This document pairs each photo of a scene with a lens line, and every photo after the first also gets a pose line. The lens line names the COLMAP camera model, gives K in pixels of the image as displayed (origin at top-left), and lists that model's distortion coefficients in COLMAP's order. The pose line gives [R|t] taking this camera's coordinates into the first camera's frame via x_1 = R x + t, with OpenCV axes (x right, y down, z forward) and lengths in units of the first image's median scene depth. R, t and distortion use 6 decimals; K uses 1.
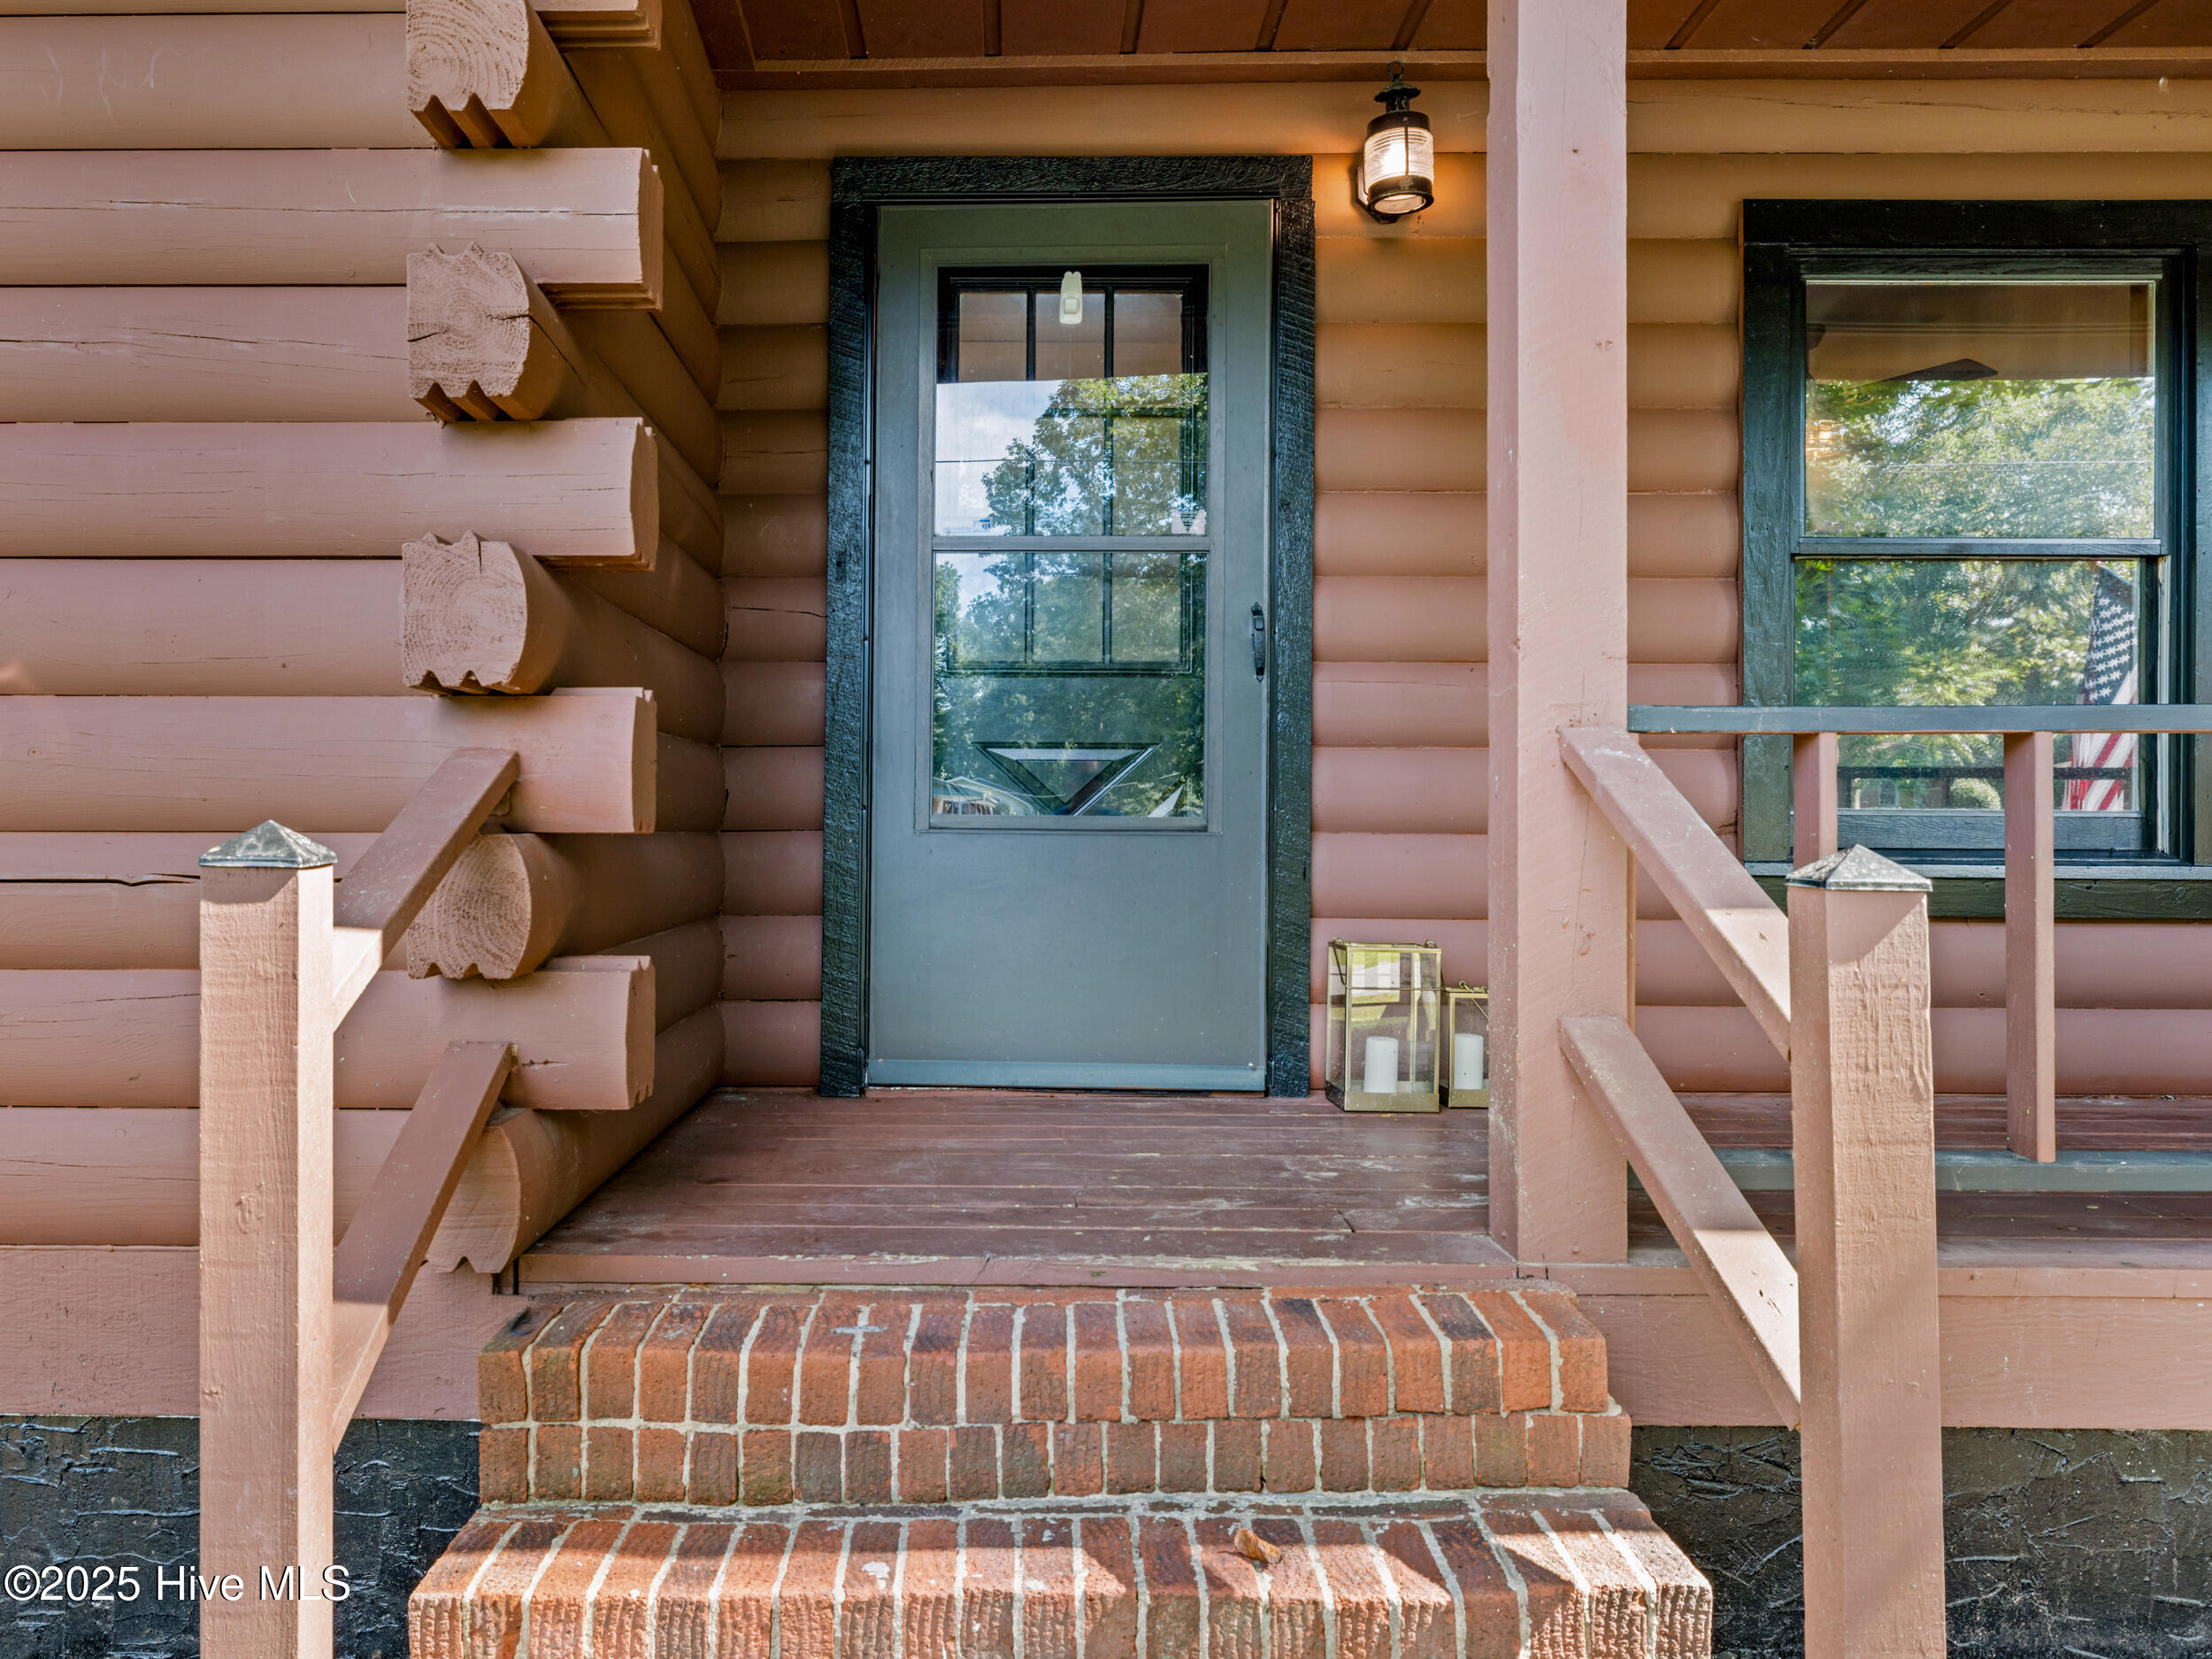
lens RADIAL K [[1300.2, 0, 1102.8], [0, 1300.2, 844.8], [0, 0, 1]] dist [-0.003742, 0.001126]
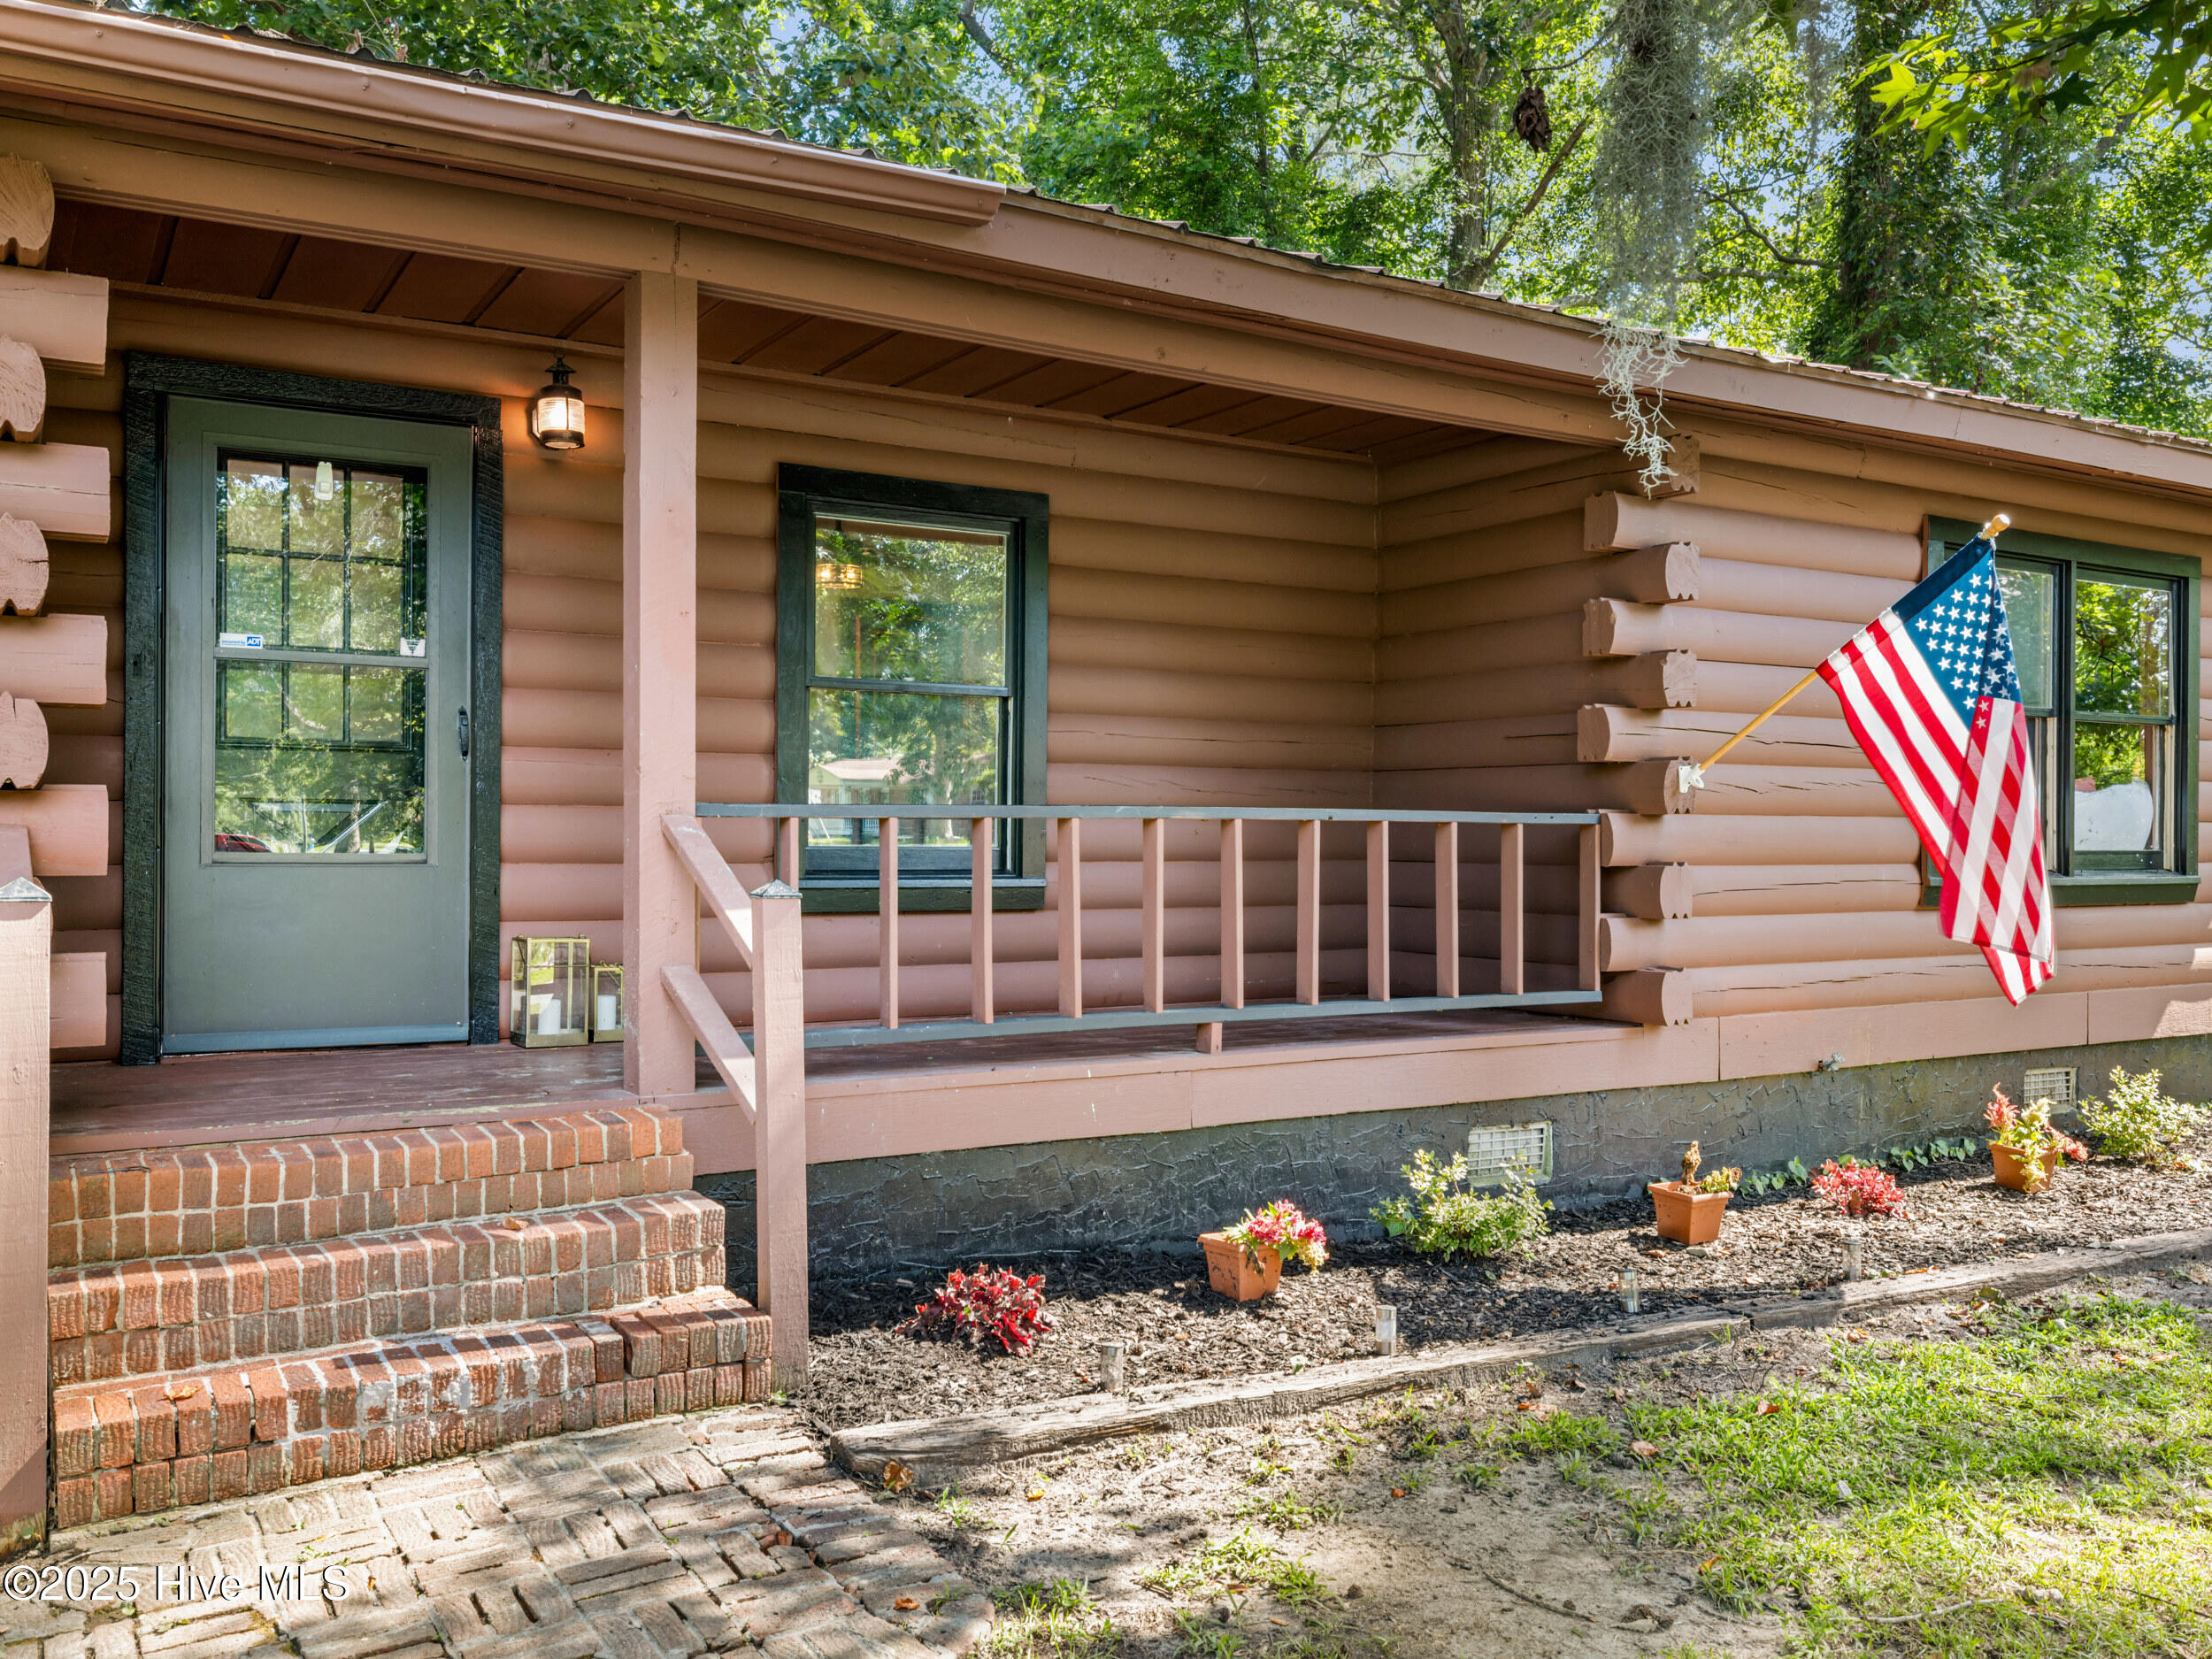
lens RADIAL K [[1876.6, 0, 1106.0], [0, 1876.6, 829.5], [0, 0, 1]] dist [0.005034, -0.012371]
pose [[0.849093, 0.001606, 0.528242, -0.392378], [-0.000122, 0.999996, -0.002844, -0.043513], [-0.528244, 0.002350, 0.849089, -1.202993]]
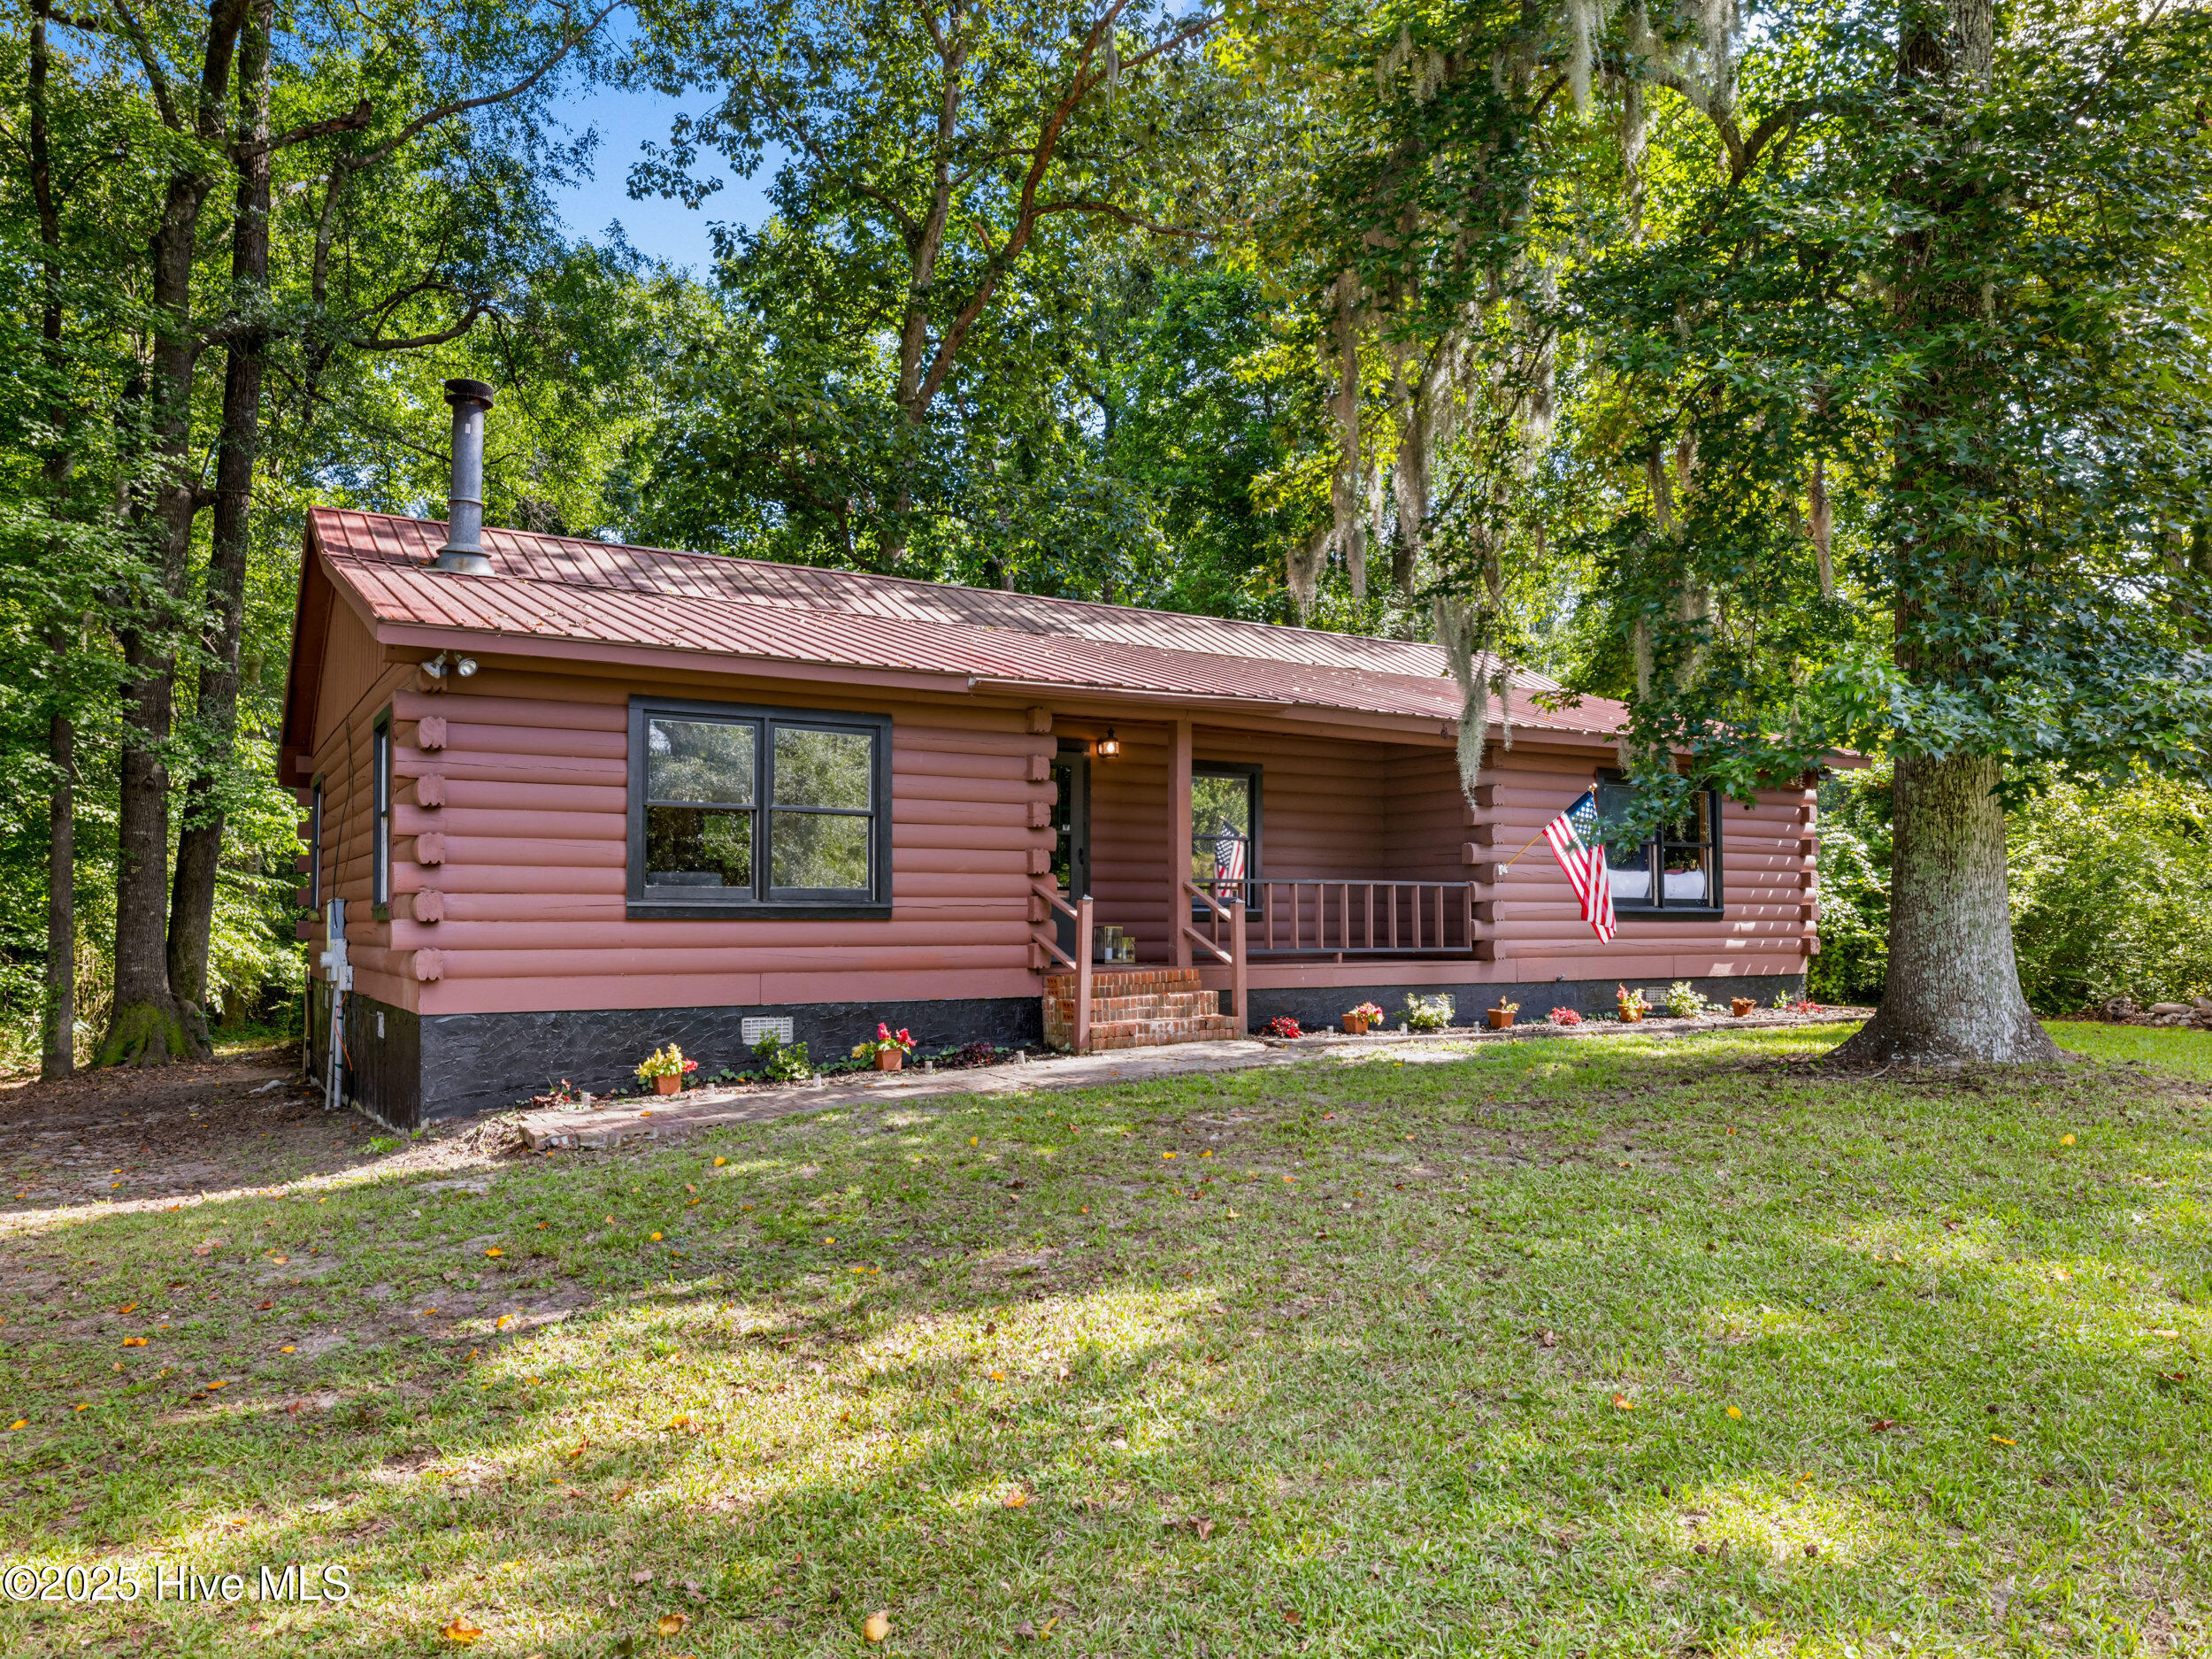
lens RADIAL K [[1584.0, 0, 1106.0], [0, 1584.0, 829.5], [0, 0, 1]] dist [-0.000303, 0.000128]
pose [[0.845037, 0.026964, 0.534028, -3.007645], [0.006419, 0.998144, -0.060555, 0.090398], [-0.534669, 0.054599, 0.843296, -3.889452]]
